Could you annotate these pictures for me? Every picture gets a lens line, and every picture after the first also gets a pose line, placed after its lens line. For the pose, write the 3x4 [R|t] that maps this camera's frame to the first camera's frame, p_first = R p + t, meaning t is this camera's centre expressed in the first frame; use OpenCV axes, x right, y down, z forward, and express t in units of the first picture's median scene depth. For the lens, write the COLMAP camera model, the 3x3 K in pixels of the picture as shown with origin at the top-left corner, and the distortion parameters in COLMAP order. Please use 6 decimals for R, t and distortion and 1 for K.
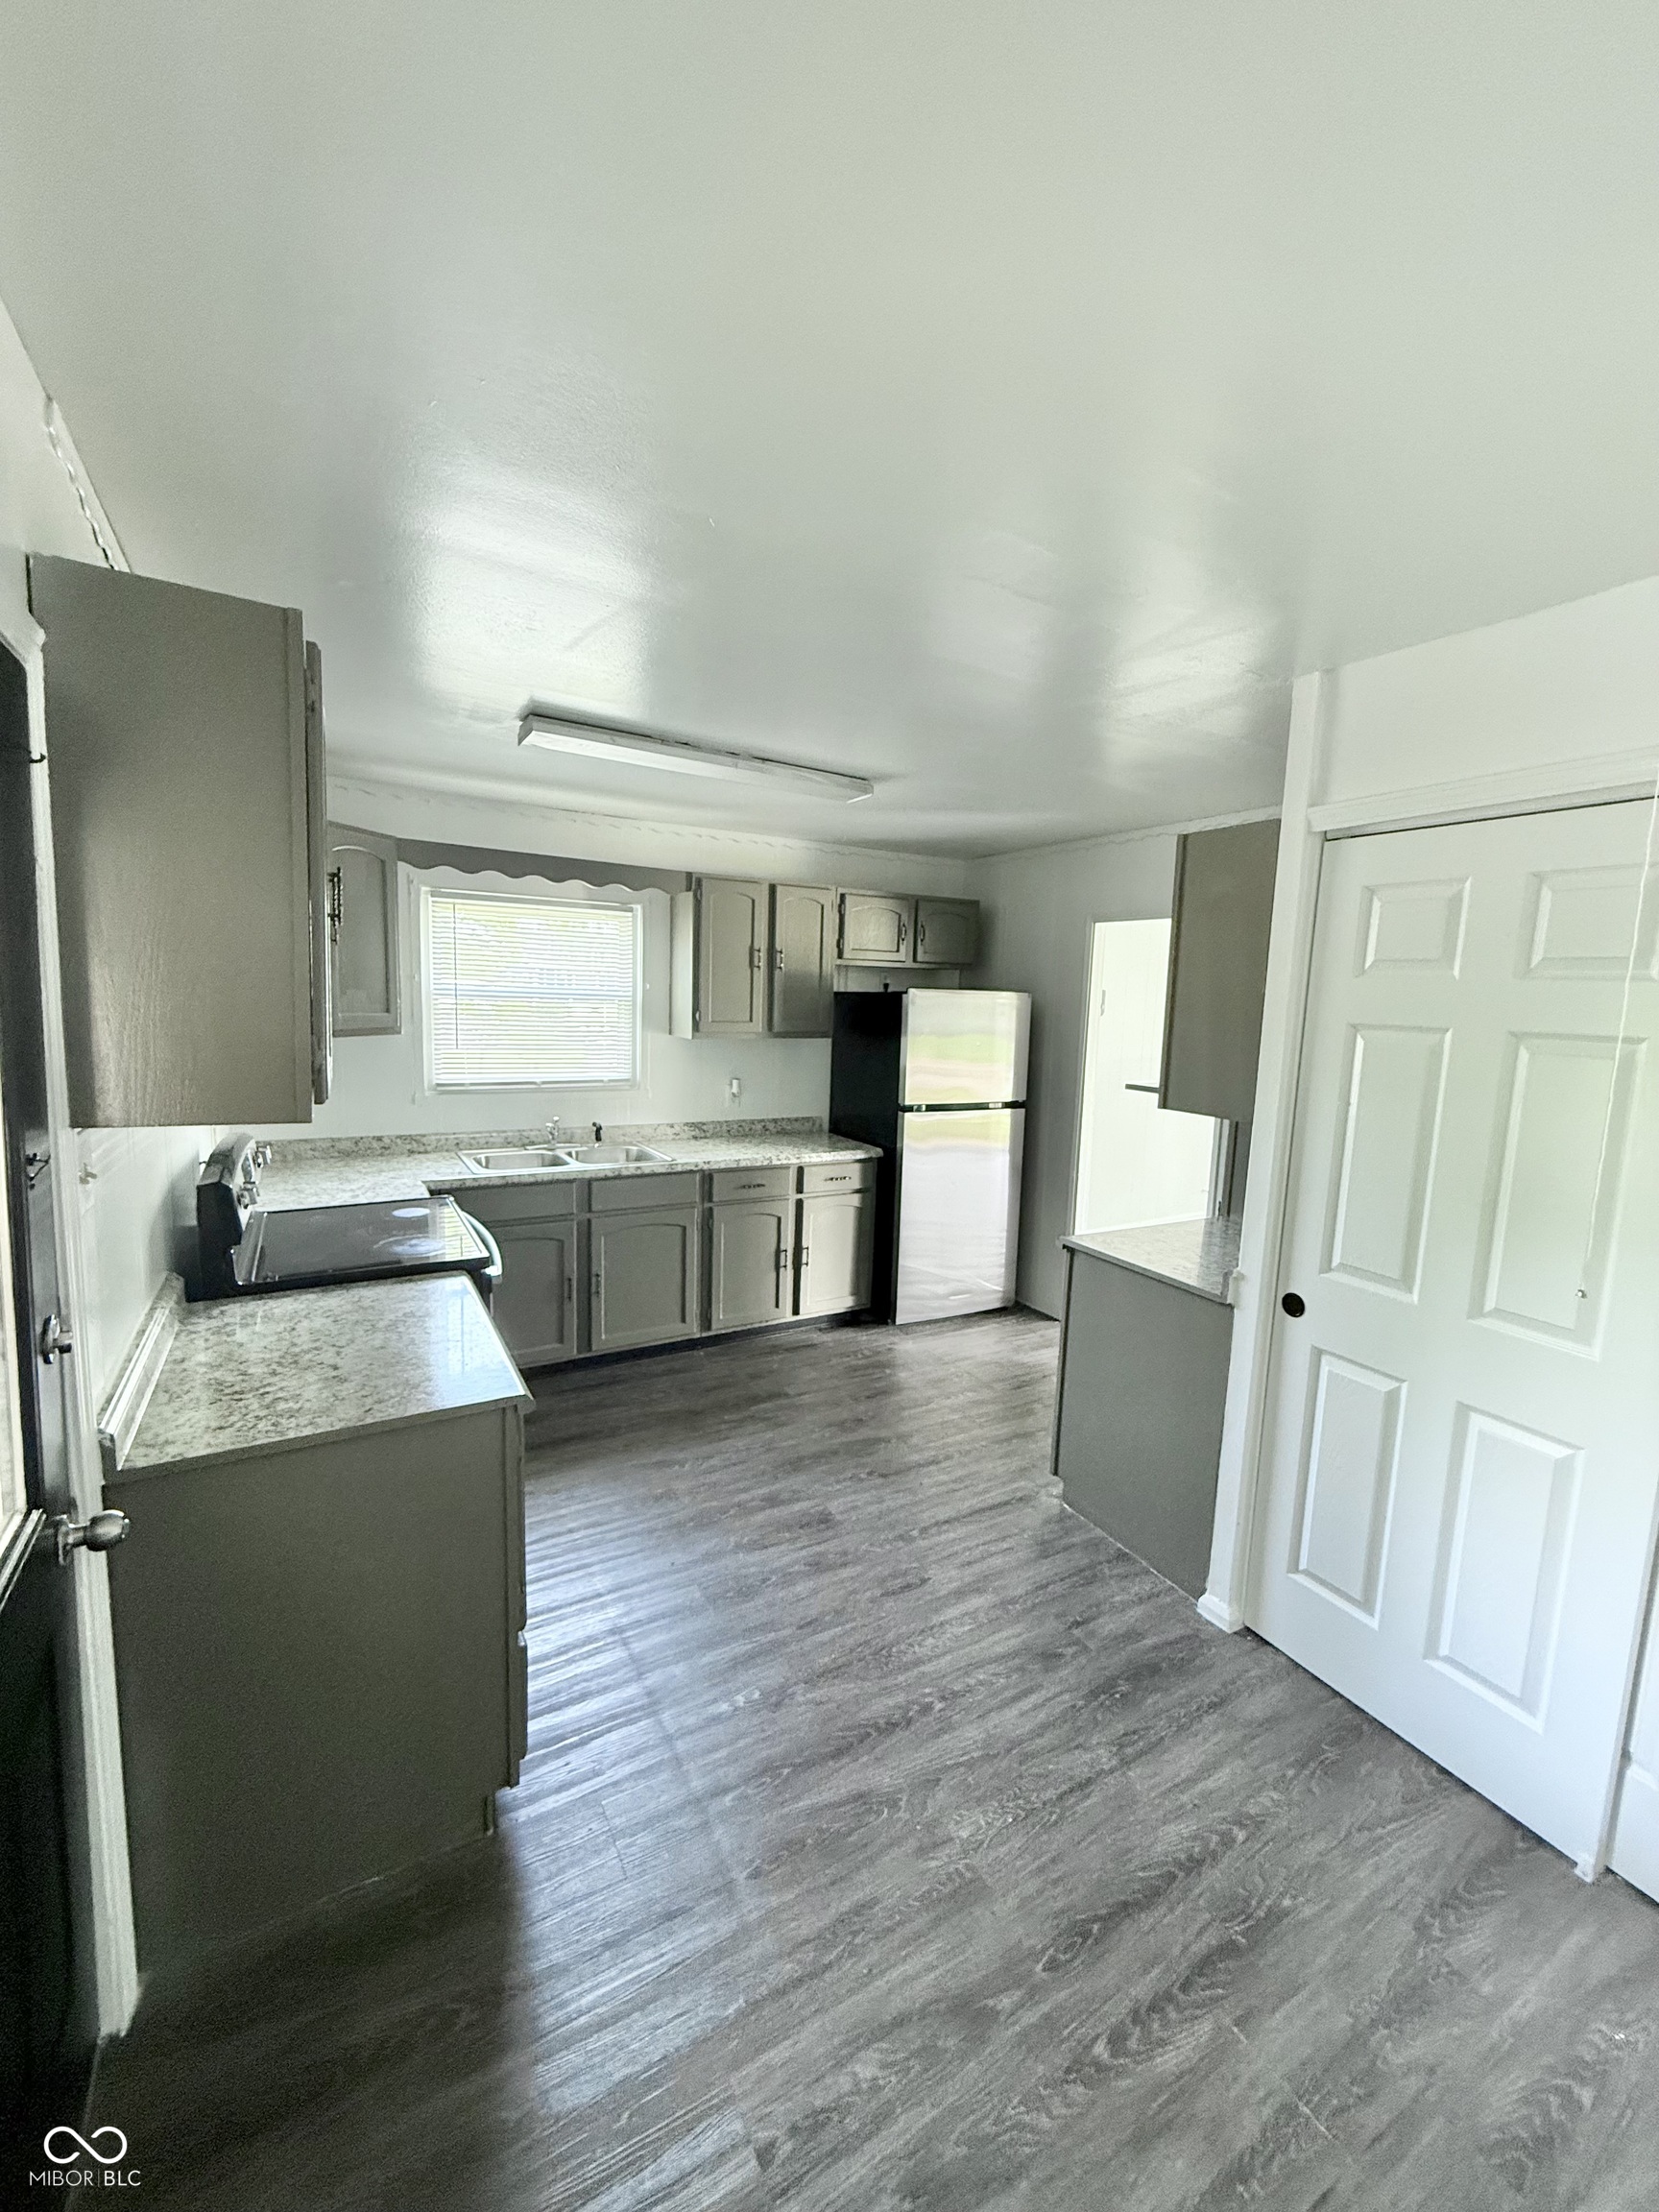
lens RADIAL K [[883.6, 0, 830.0], [0, 883.6, 1100.4], [0, 0, 1]] dist [-0.000460, 0.000266]
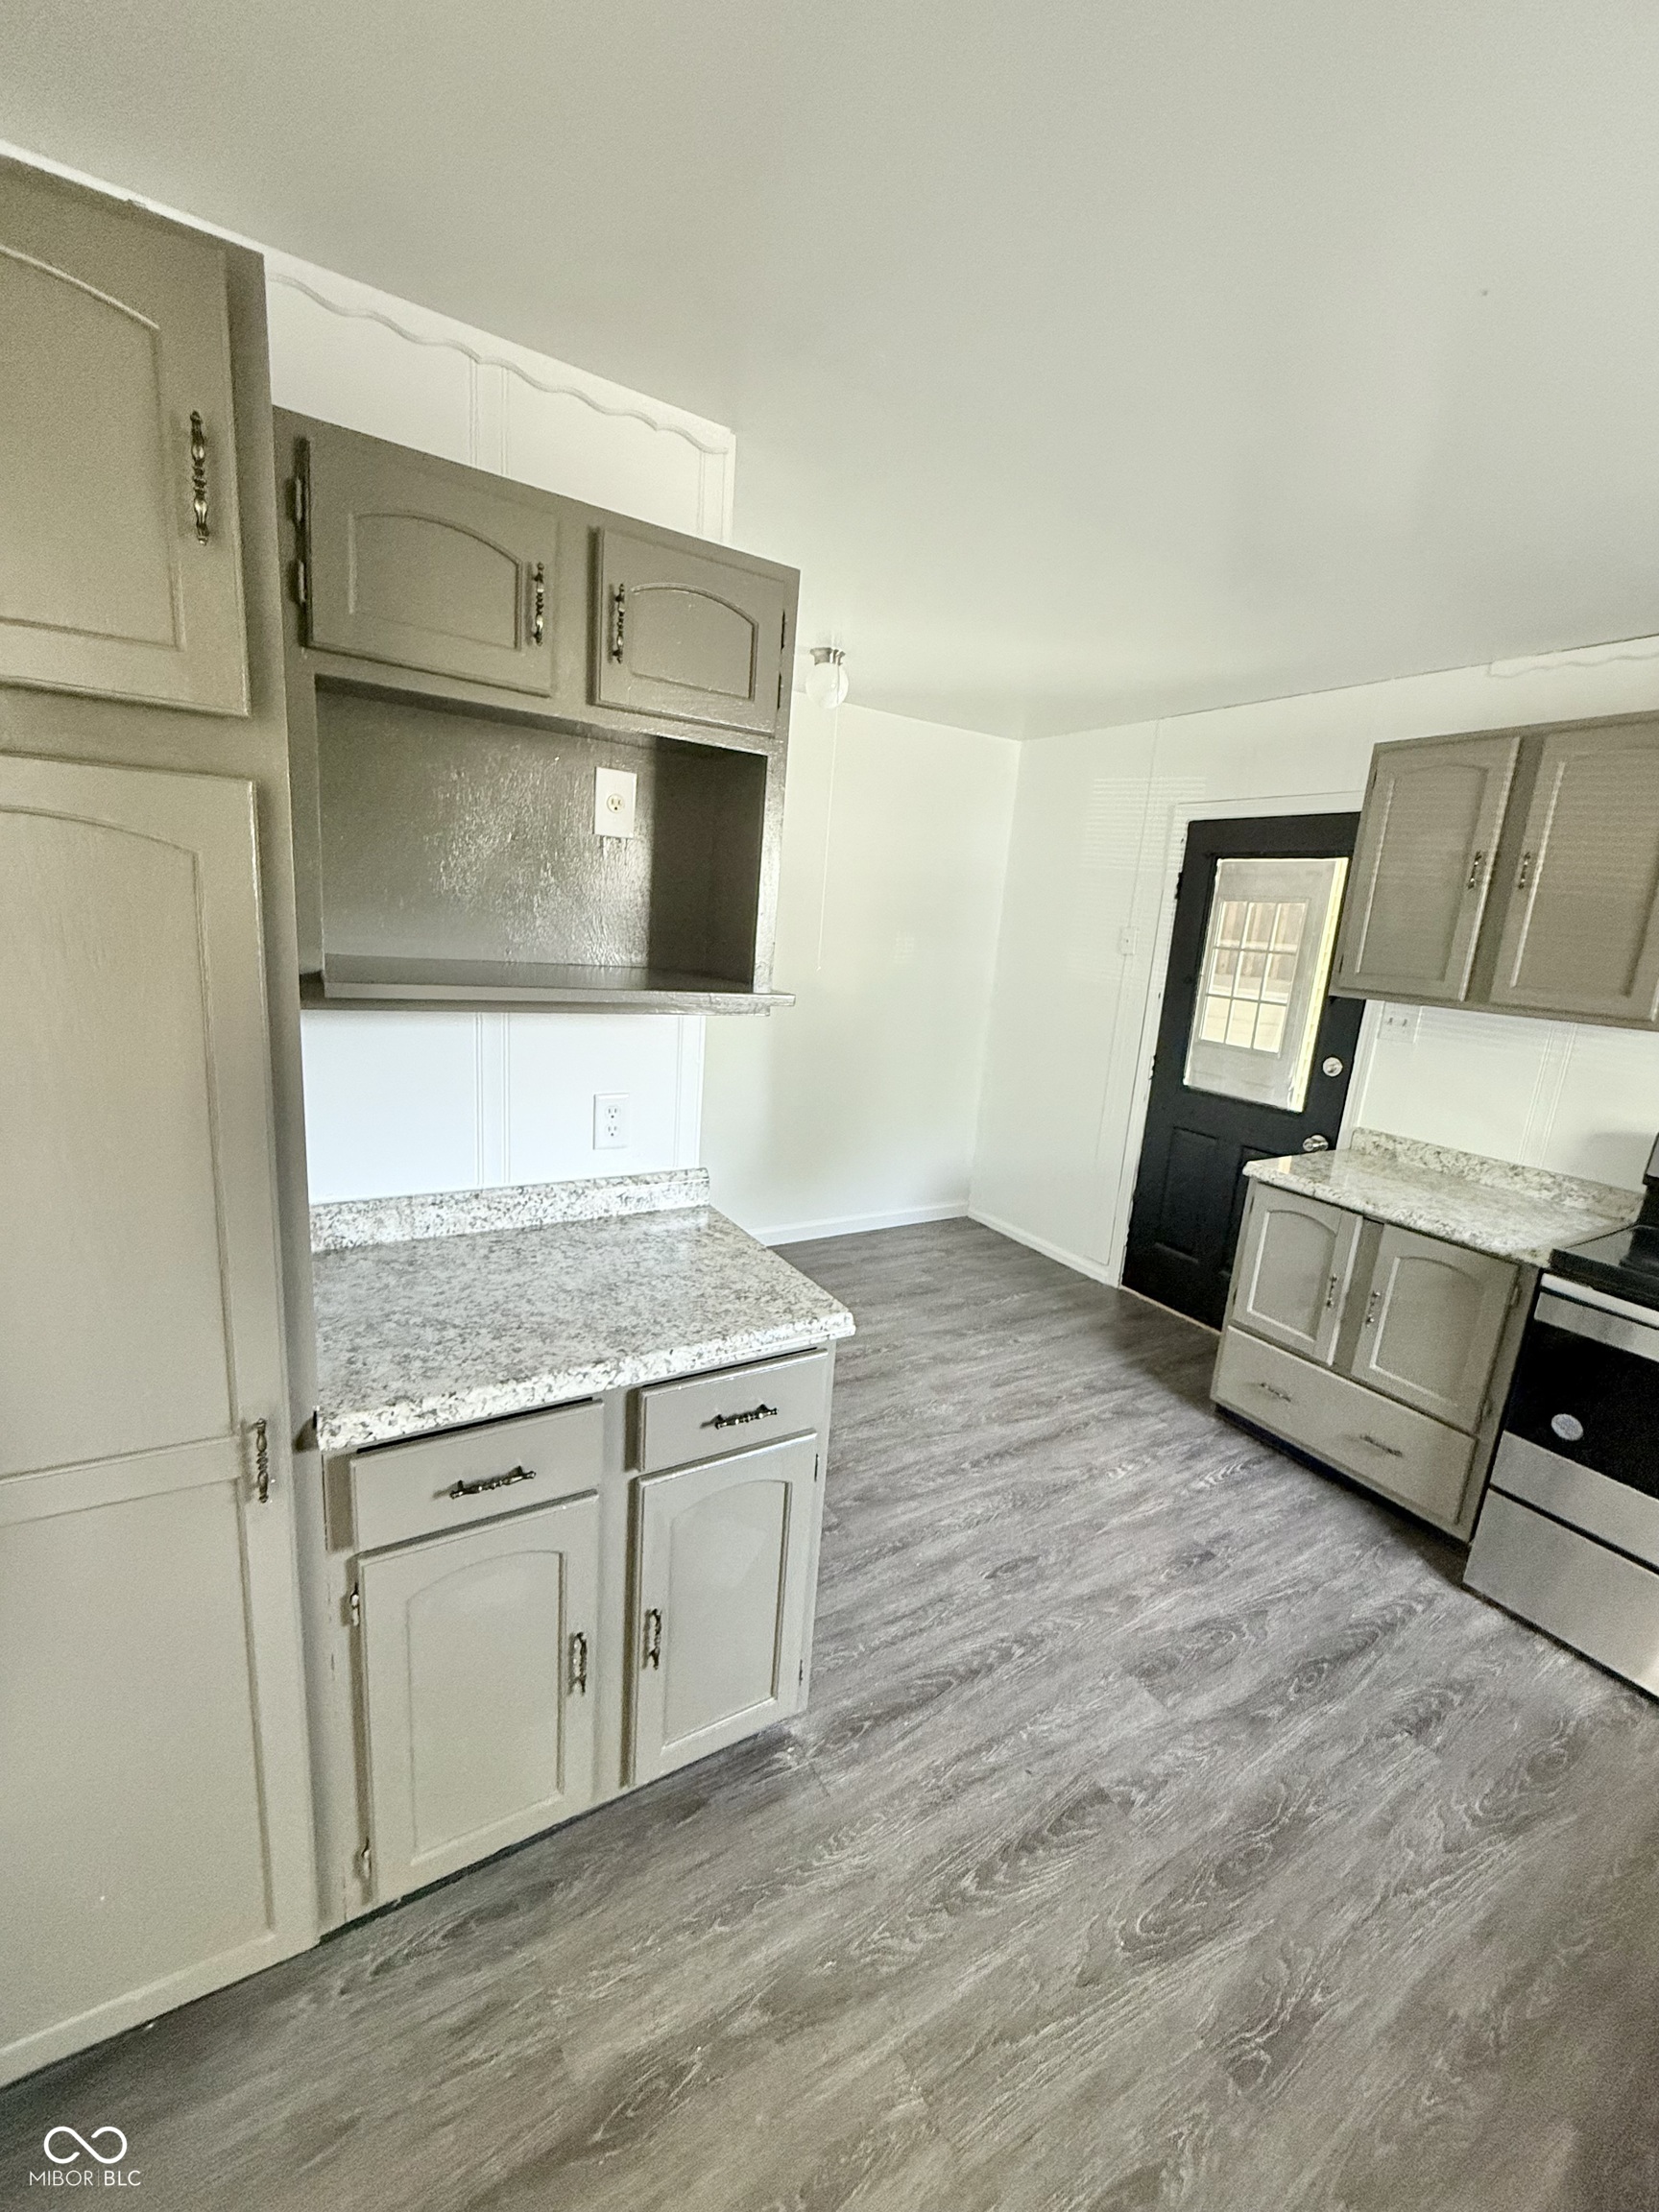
lens RADIAL K [[883.6, 0, 830.0], [0, 883.6, 1100.4], [0, 0, 1]] dist [-0.000460, 0.000266]
pose [[-0.993124, -0.103413, -0.054861, 0.439592], [-0.115593, 0.940349, 0.319971, -0.182981], [0.018500, 0.324113, -0.945838, 2.027940]]
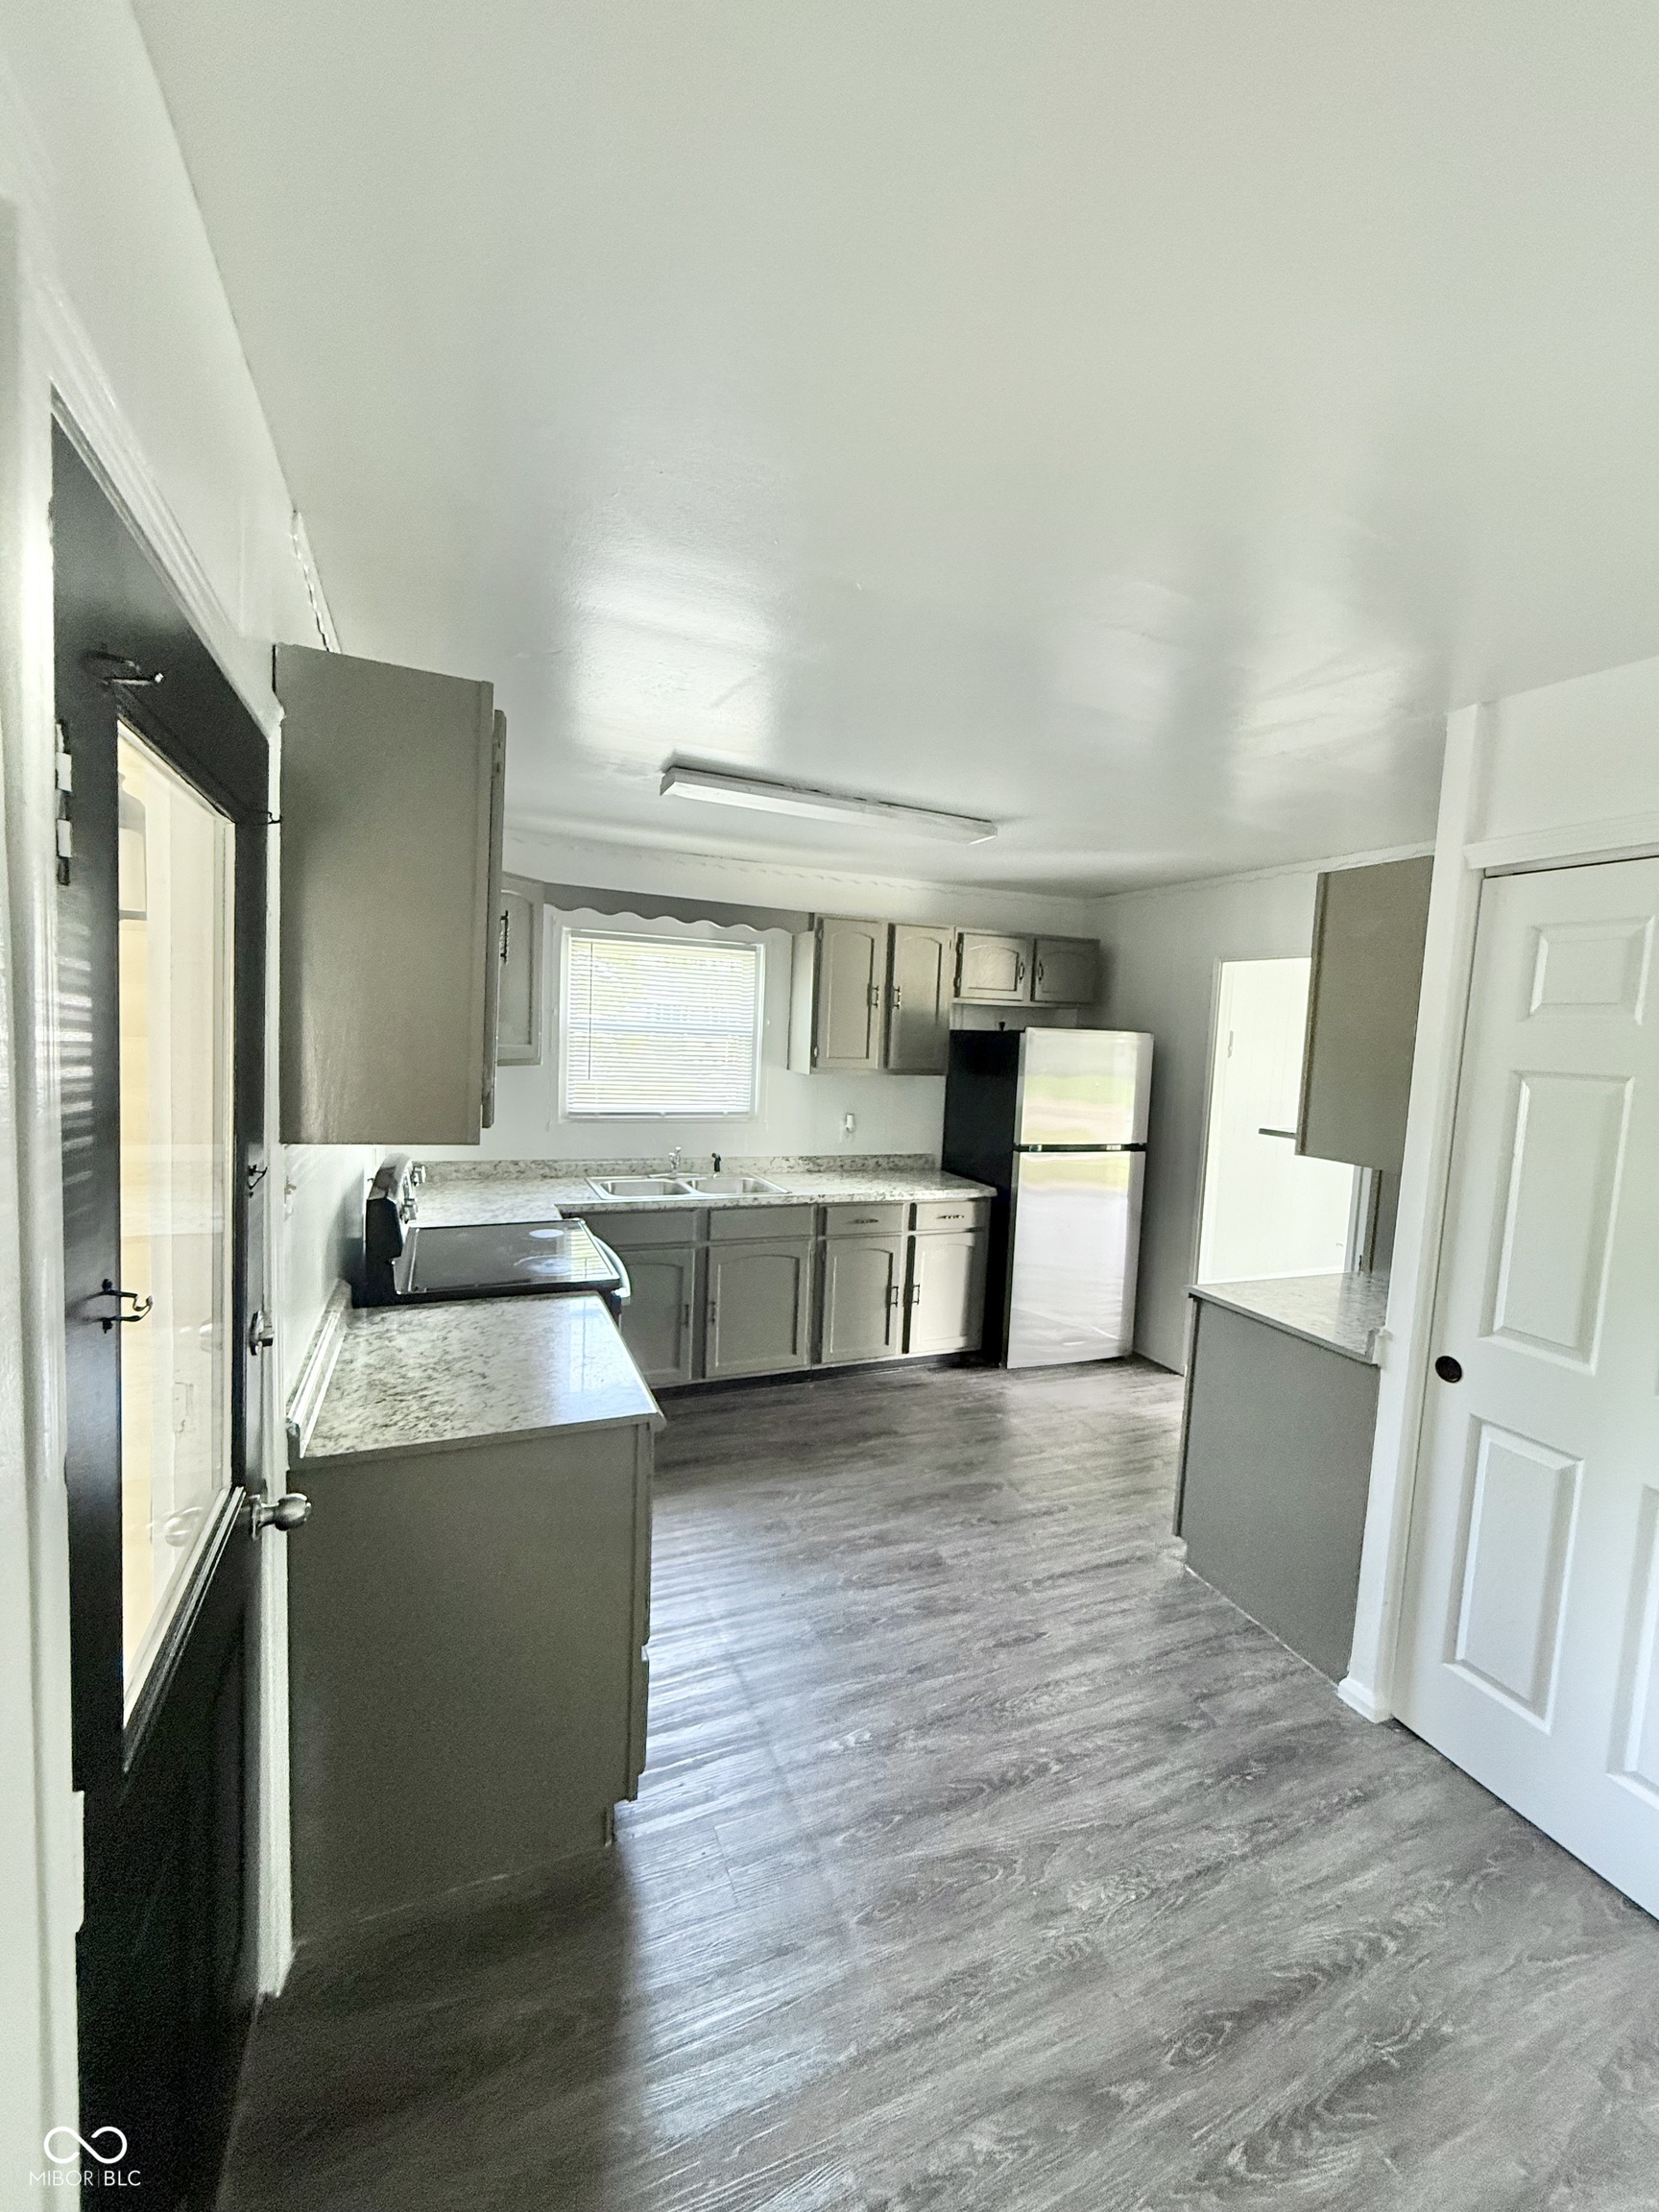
lens RADIAL K [[883.6, 0, 830.0], [0, 883.6, 1100.4], [0, 0, 1]] dist [-0.000460, 0.000266]
pose [[0.992731, 0.021053, -0.118497, -0.022206], [-0.025967, 0.998859, -0.040082, 0.001909], [0.117518, 0.042868, 0.992145, -0.018303]]
